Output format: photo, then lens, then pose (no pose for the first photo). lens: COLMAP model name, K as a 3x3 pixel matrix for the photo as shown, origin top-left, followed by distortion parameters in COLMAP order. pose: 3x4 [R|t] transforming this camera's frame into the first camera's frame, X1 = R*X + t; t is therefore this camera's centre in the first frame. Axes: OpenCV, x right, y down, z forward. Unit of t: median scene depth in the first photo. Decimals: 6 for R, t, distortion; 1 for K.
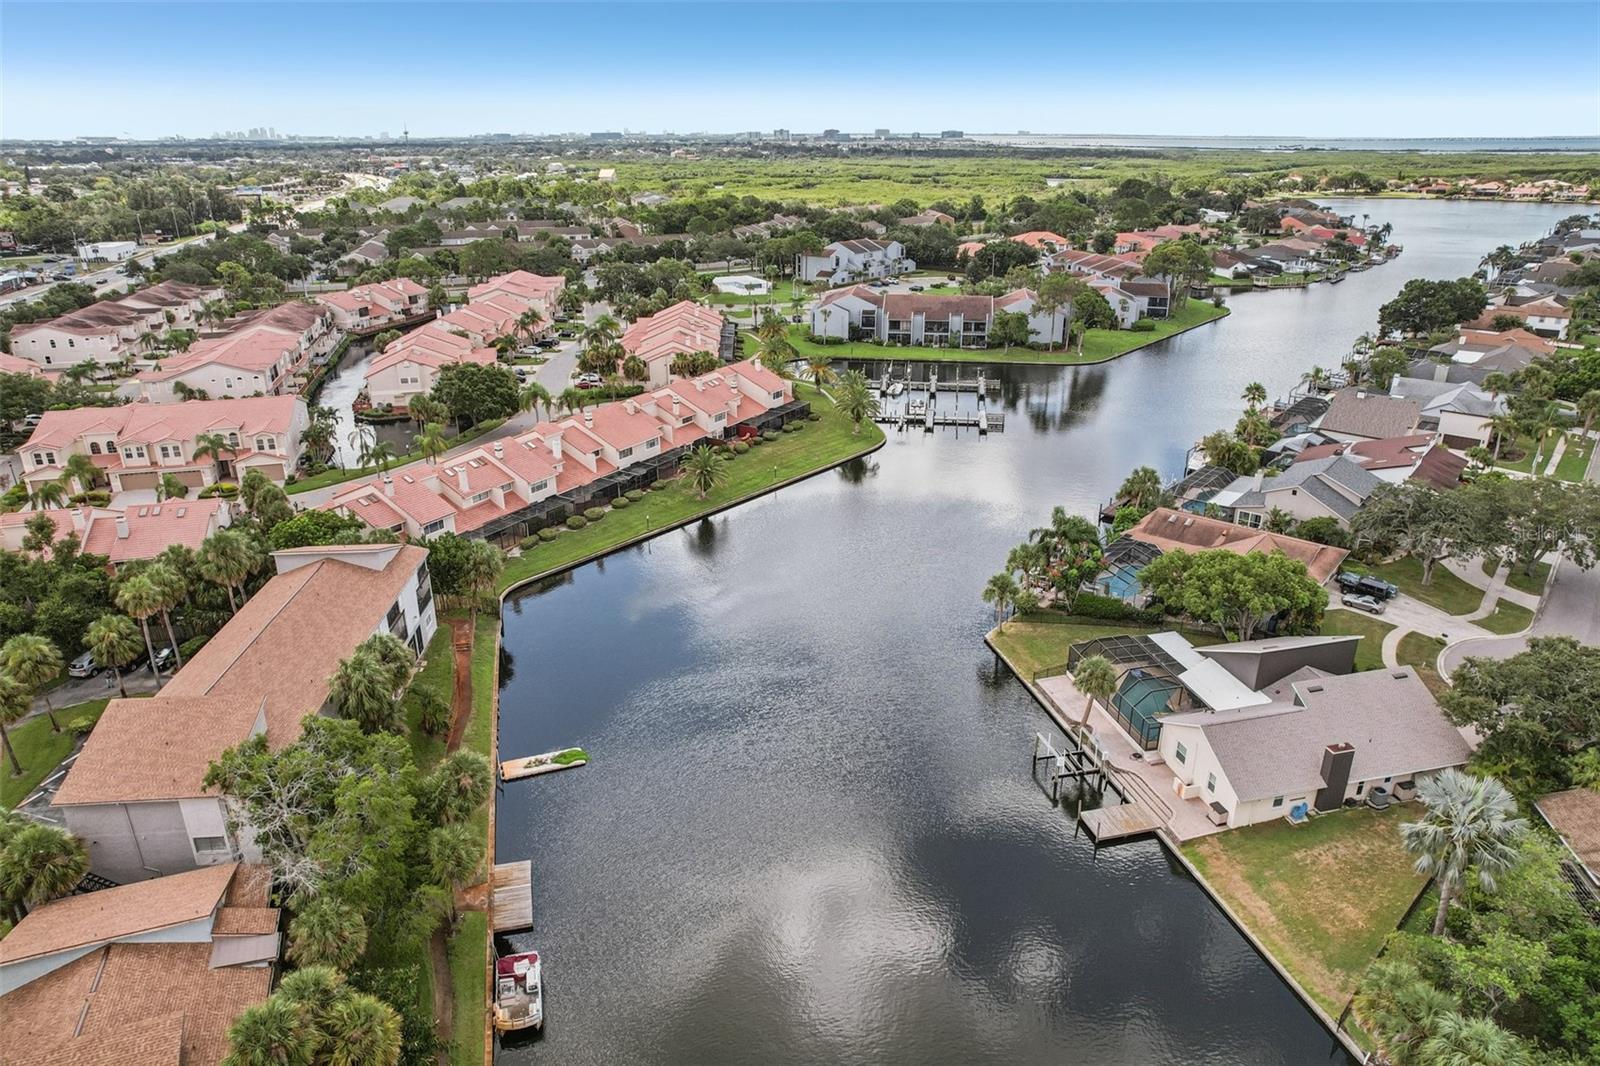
lens RADIAL K [[1039.3, 0, 800.0], [0, 1039.3, 533.0], [0, 0, 1]] dist [-0.068466, 0.063619]
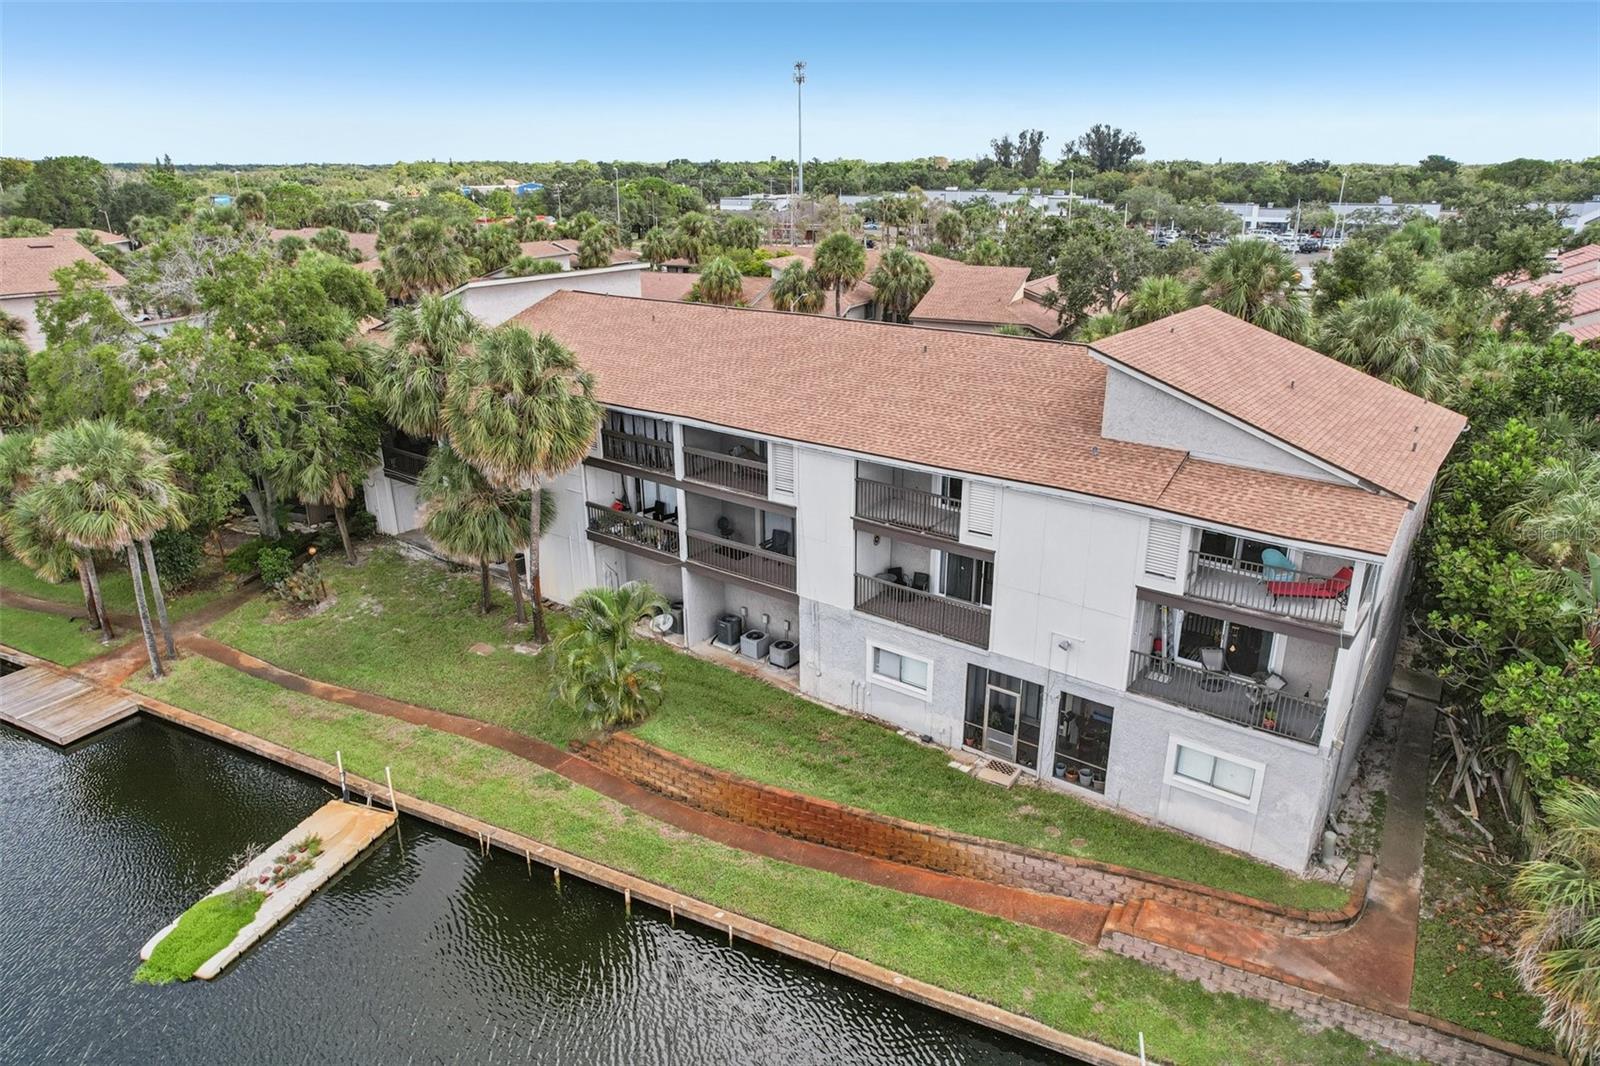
lens RADIAL K [[1018.8, 0, 789.3], [0, 1018.8, 546.5], [0, 0, 1]] dist [-0.072913, 0.061938]
pose [[-0.666199, 0.269035, -0.695557, -0.096541], [-0.266861, 0.784912, 0.559194, -0.047116], [0.696394, 0.558151, -0.451112, 0.711892]]
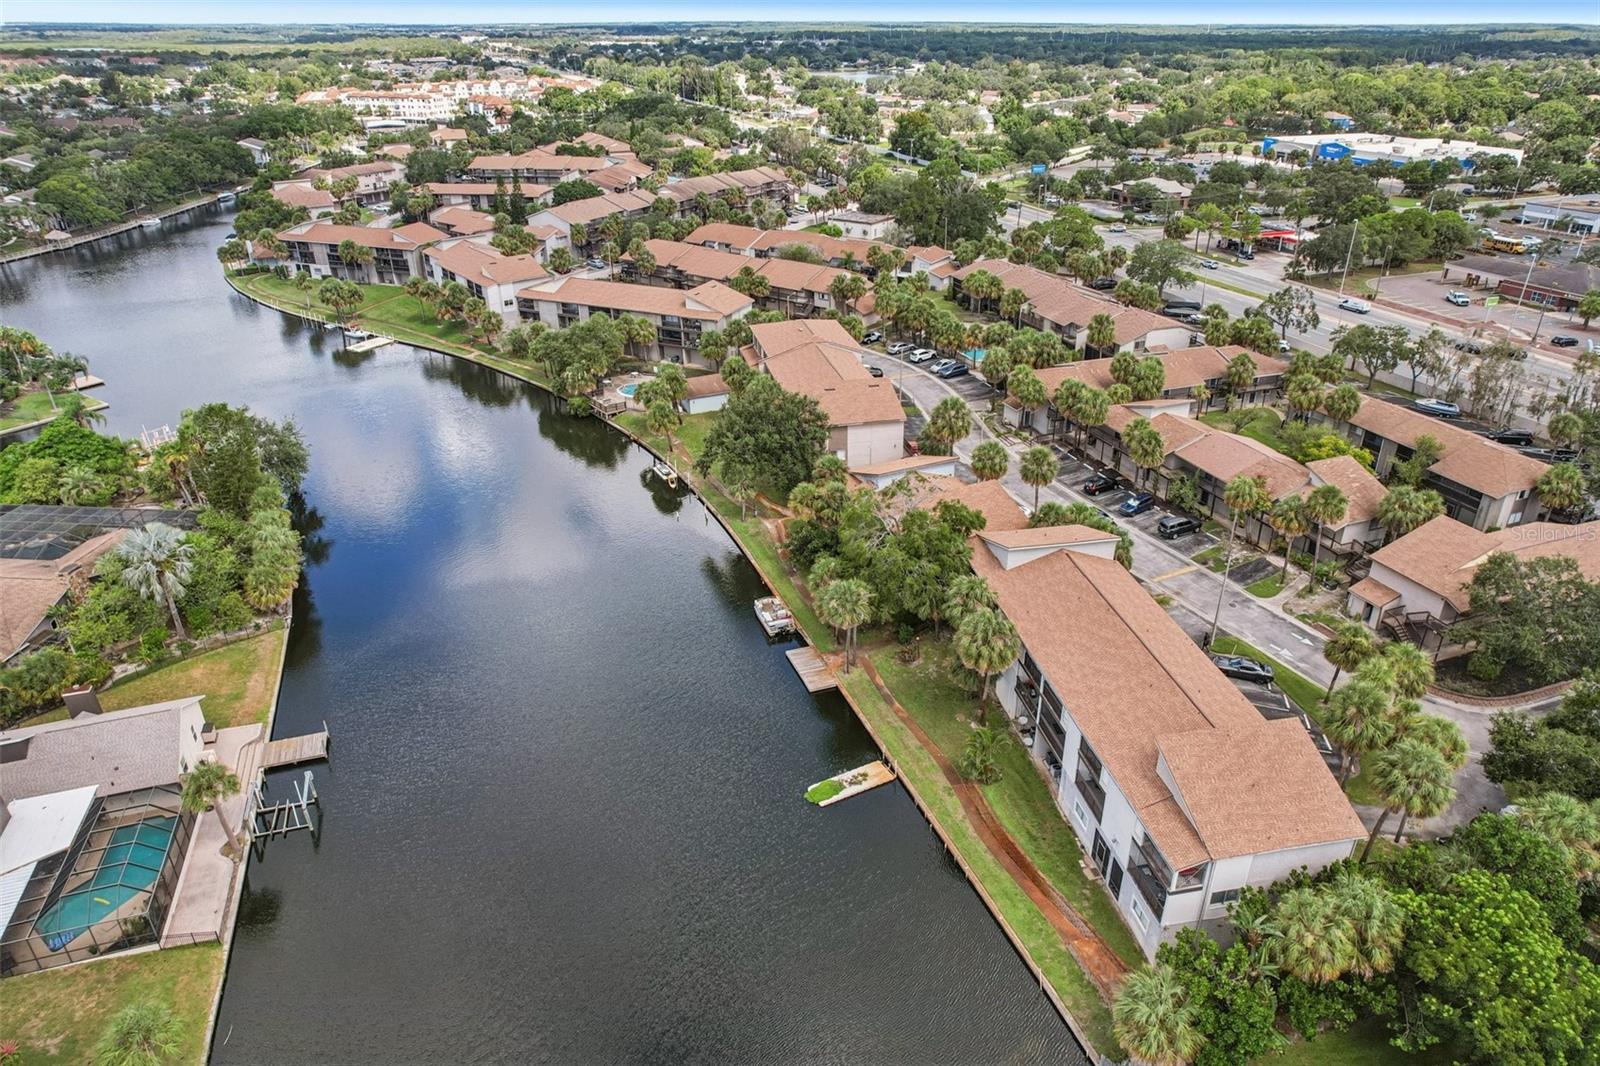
lens RADIAL K [[997.2, 0, 787.8], [0, 997.2, 536.1], [0, 0, 1]] dist [-0.050581, 0.000596]
pose [[-0.996114, 0.061326, -0.063215, -0.085972], [-0.006686, 0.663029, 0.748564, -0.364193], [0.087820, 0.746078, -0.660042, 0.850762]]
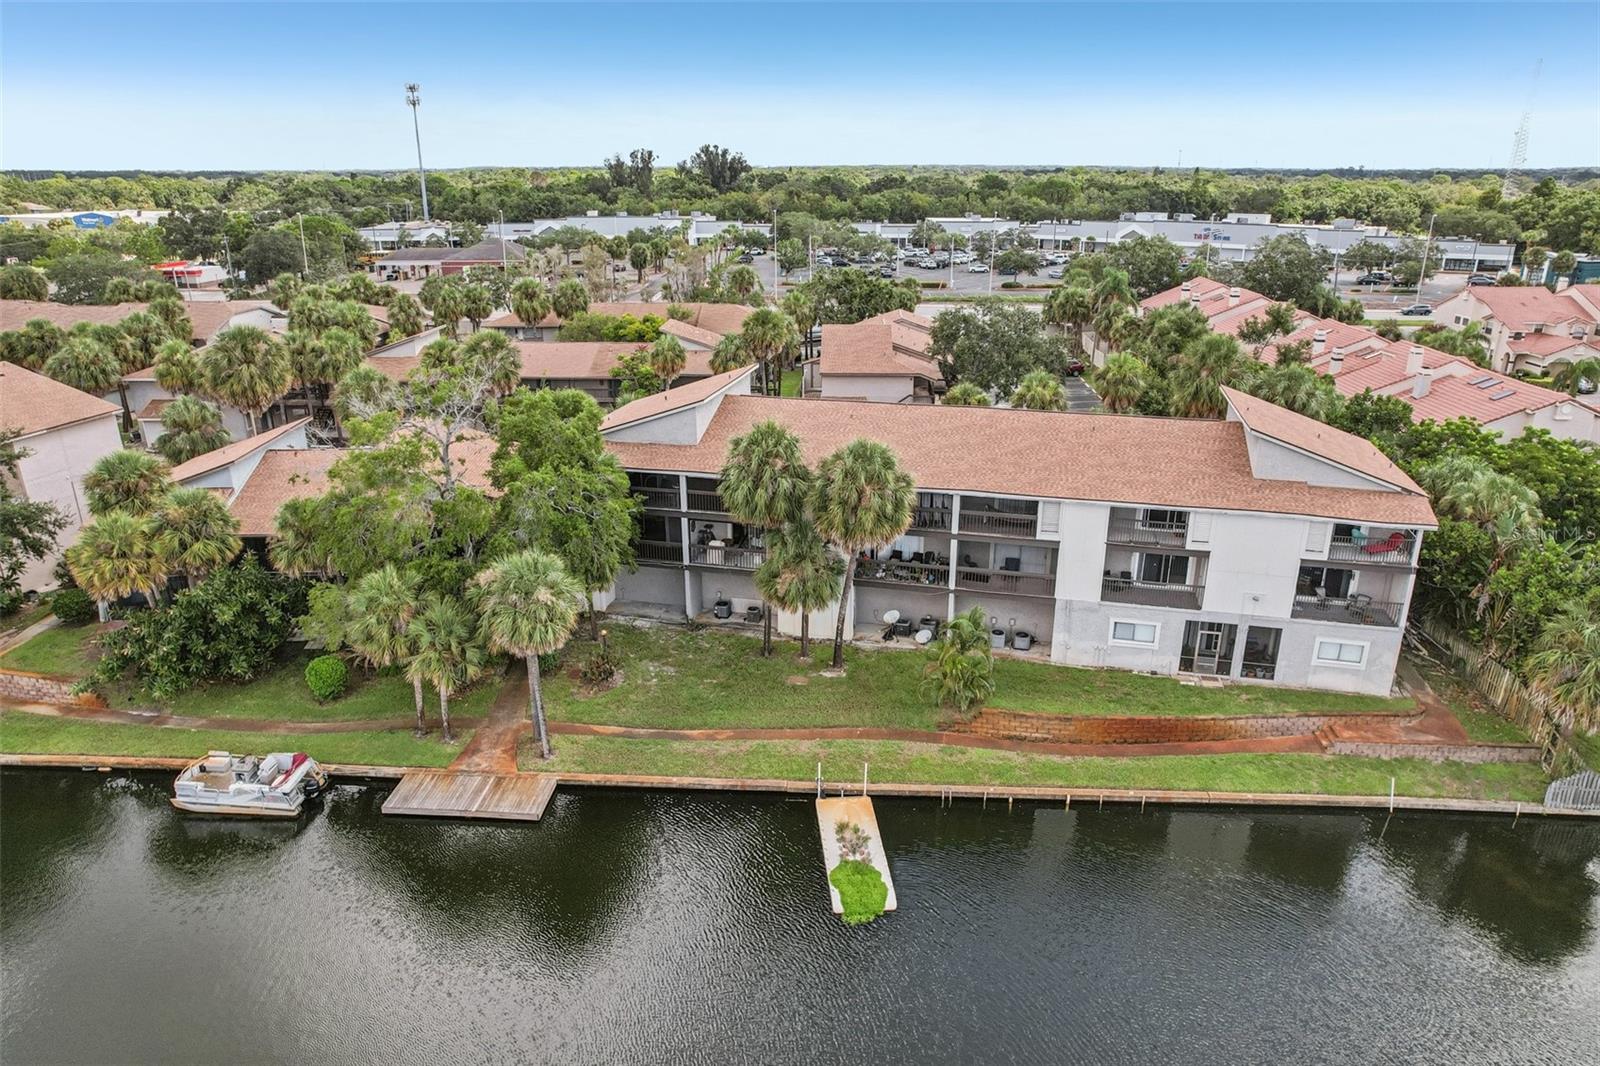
lens RADIAL K [[1039.3, 0, 800.0], [0, 1039.3, 533.0], [0, 0, 1]] dist [-0.068466, 0.063619]
pose [[-0.308540, 0.321210, -0.895336, 0.075568], [-0.345873, 0.838945, 0.420170, -0.048490], [0.886101, 0.439312, -0.147751, 0.586669]]
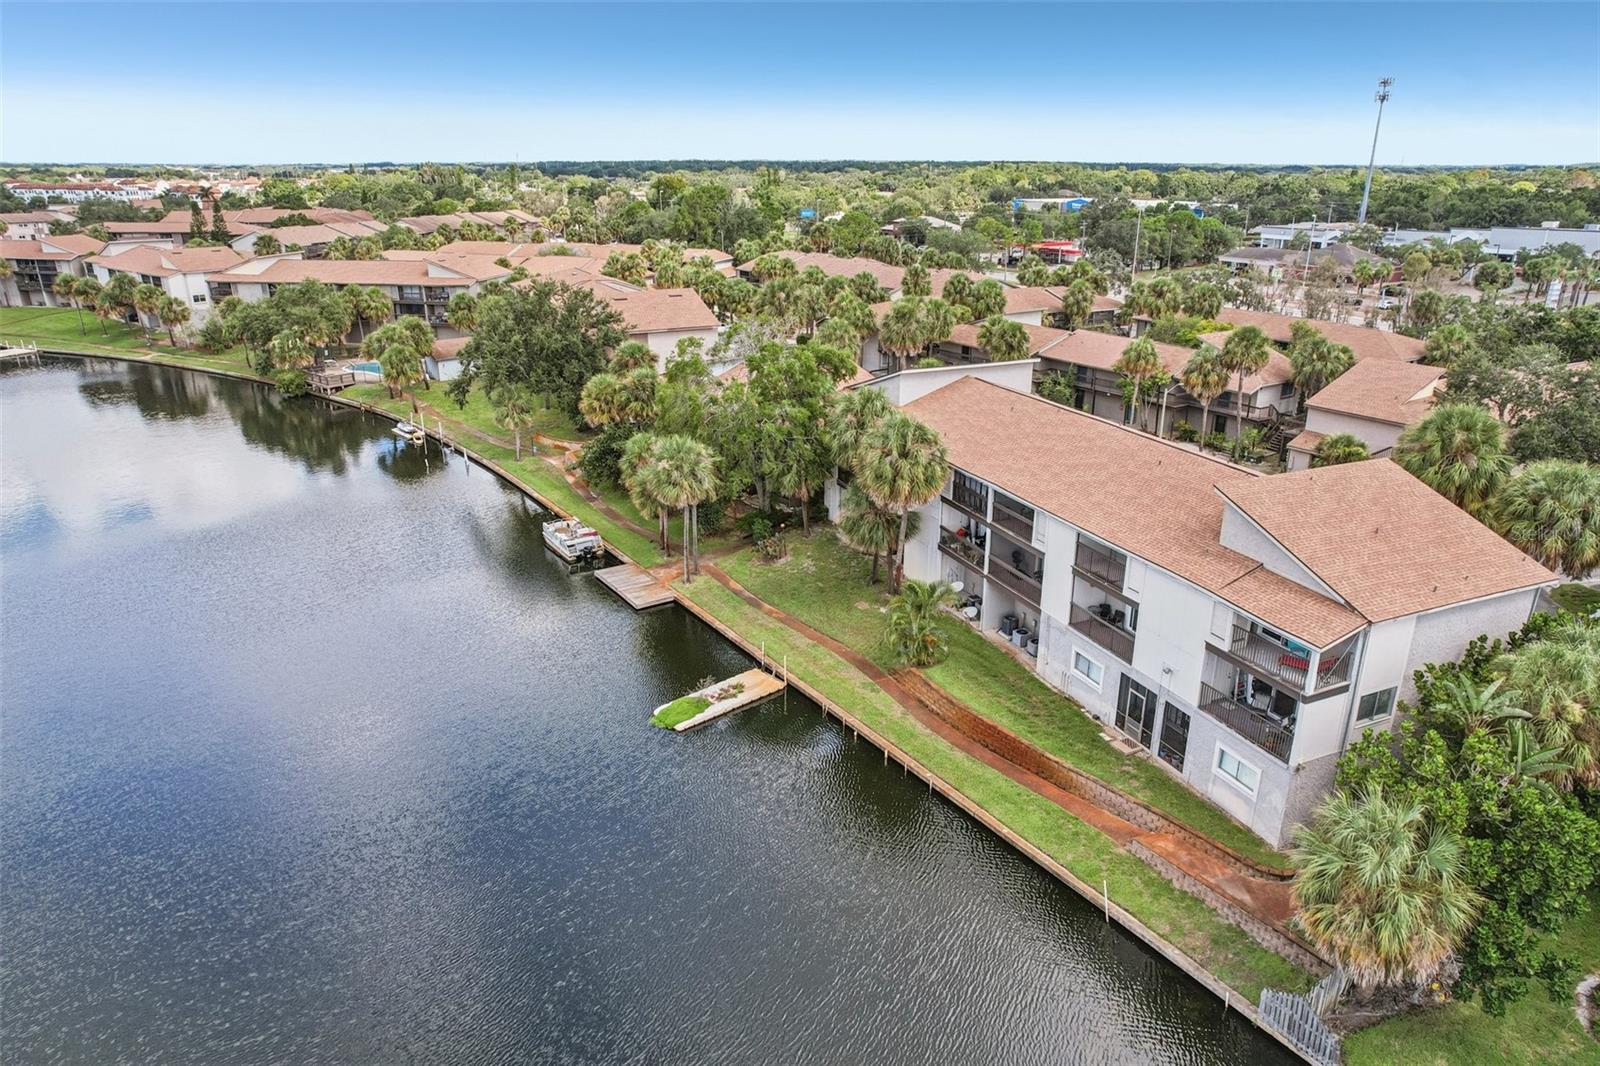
lens RADIAL K [[1018.8, 0, 789.3], [0, 1018.8, 546.5], [0, 0, 1]] dist [-0.072913, 0.061938]
pose [[-0.948631, 0.119041, -0.293136, -0.071095], [-0.108547, 0.747826, 0.654962, -0.144946], [0.297182, 0.653136, -0.696489, 0.817126]]
